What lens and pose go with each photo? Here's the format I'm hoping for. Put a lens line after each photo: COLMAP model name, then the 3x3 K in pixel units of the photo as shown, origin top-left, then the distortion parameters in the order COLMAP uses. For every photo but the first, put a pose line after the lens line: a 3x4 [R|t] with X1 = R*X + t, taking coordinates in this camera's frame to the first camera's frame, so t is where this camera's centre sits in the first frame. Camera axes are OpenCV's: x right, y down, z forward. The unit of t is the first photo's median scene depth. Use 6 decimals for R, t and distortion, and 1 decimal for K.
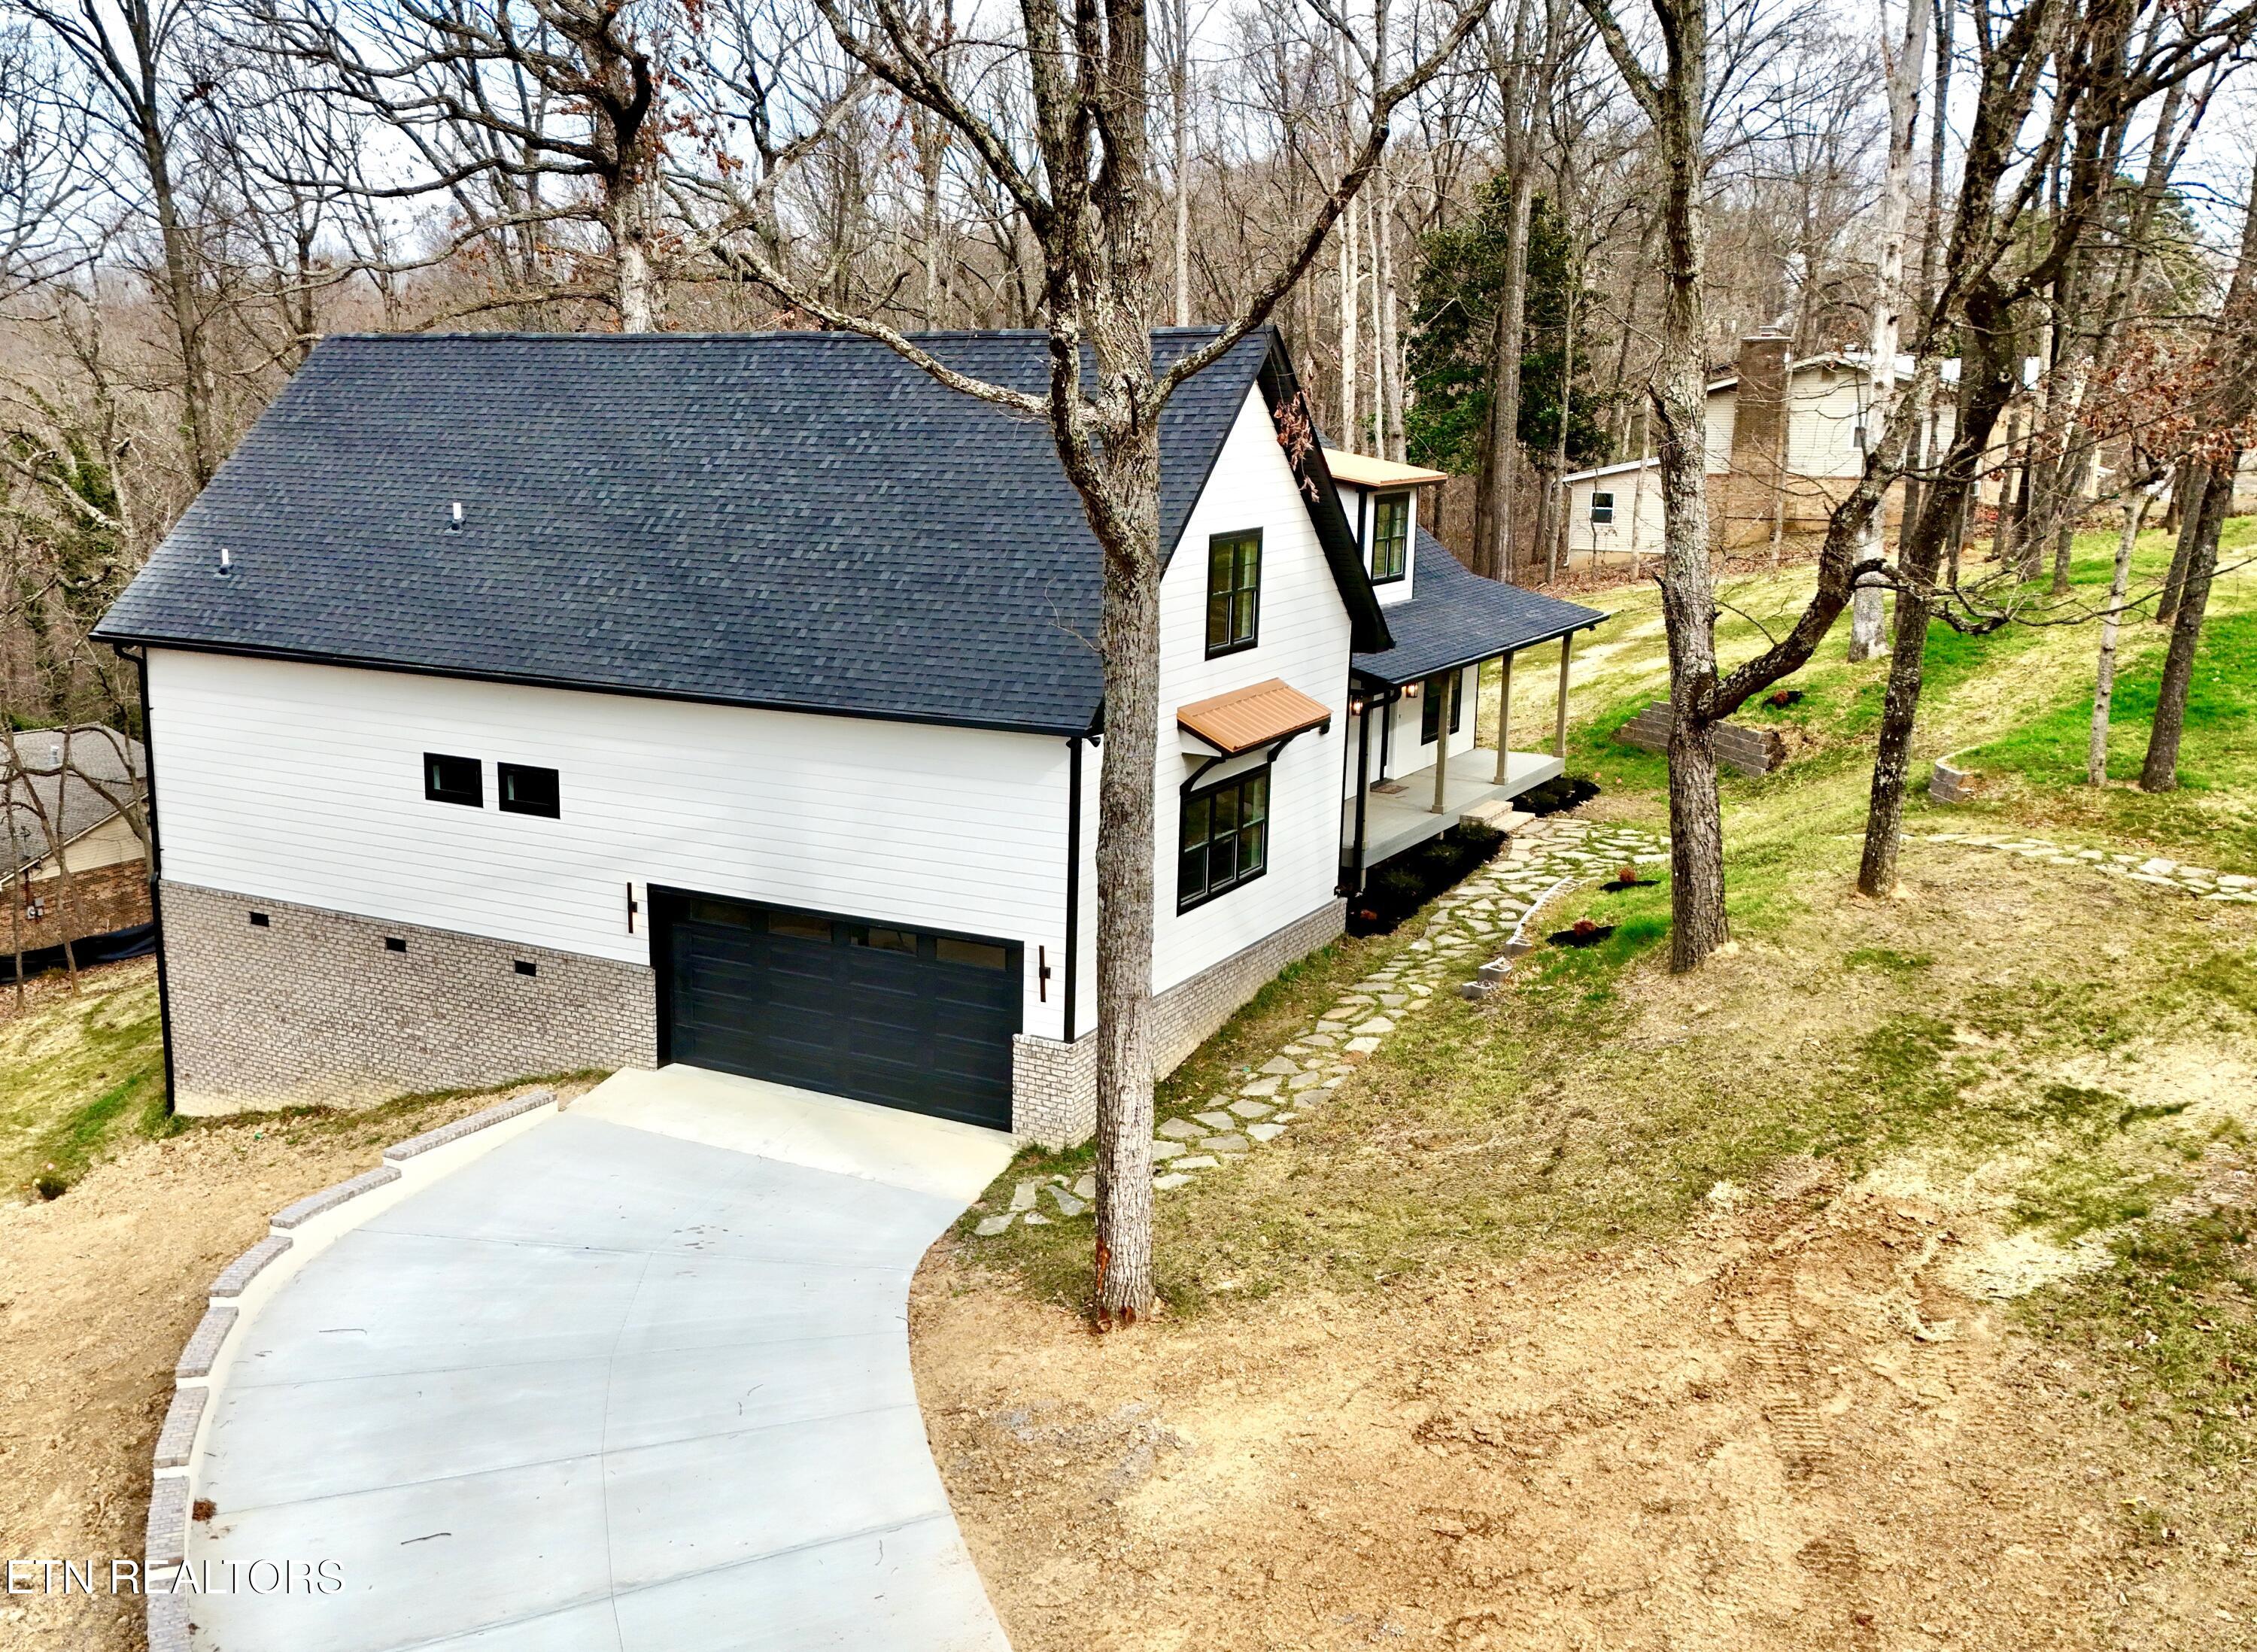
lens RADIAL K [[2067.9, 0, 930.6], [0, 2067.9, 822.3], [0, 0, 1]] dist [0.133470, -0.352291]
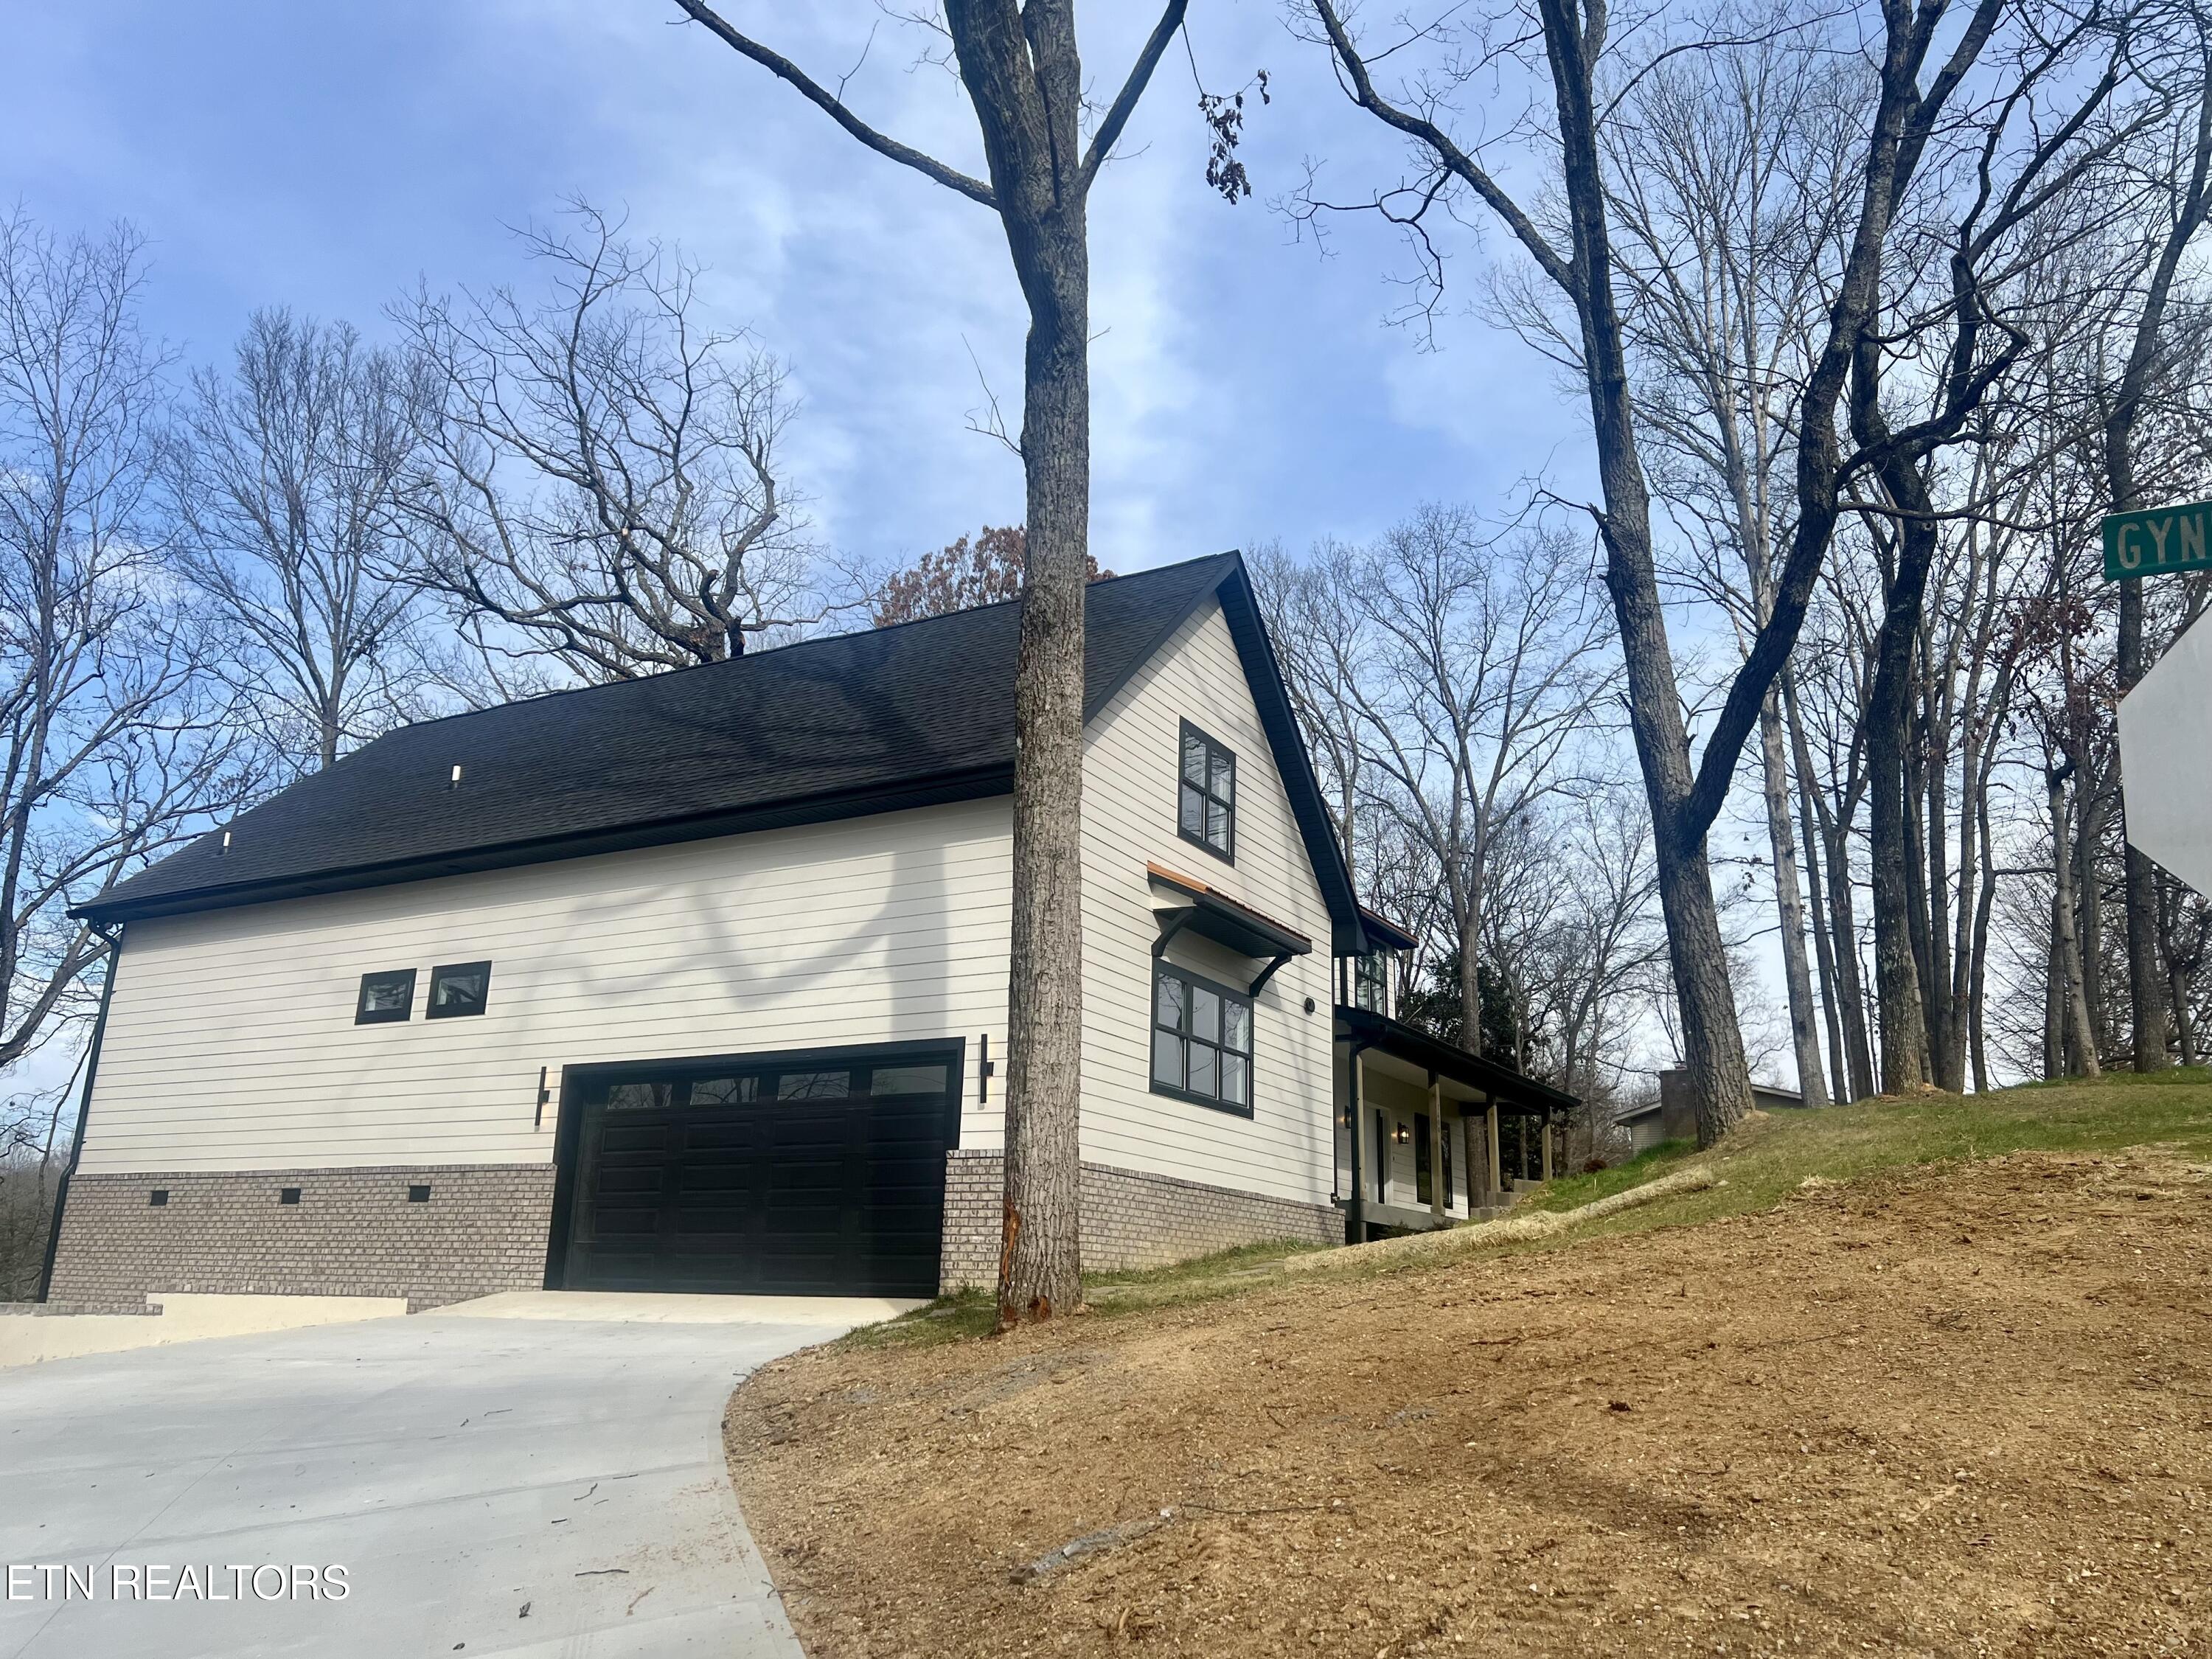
lens RADIAL K [[1604.3, 0, 1106.0], [0, 1604.3, 829.5], [0, 0, 1]] dist [0.048375, -0.072787]
pose [[0.998638, 0.036156, 0.037625, 0.067247], [-0.014642, 0.886233, -0.463007, 0.258181], [-0.050085, 0.461826, 0.885555, 0.323667]]
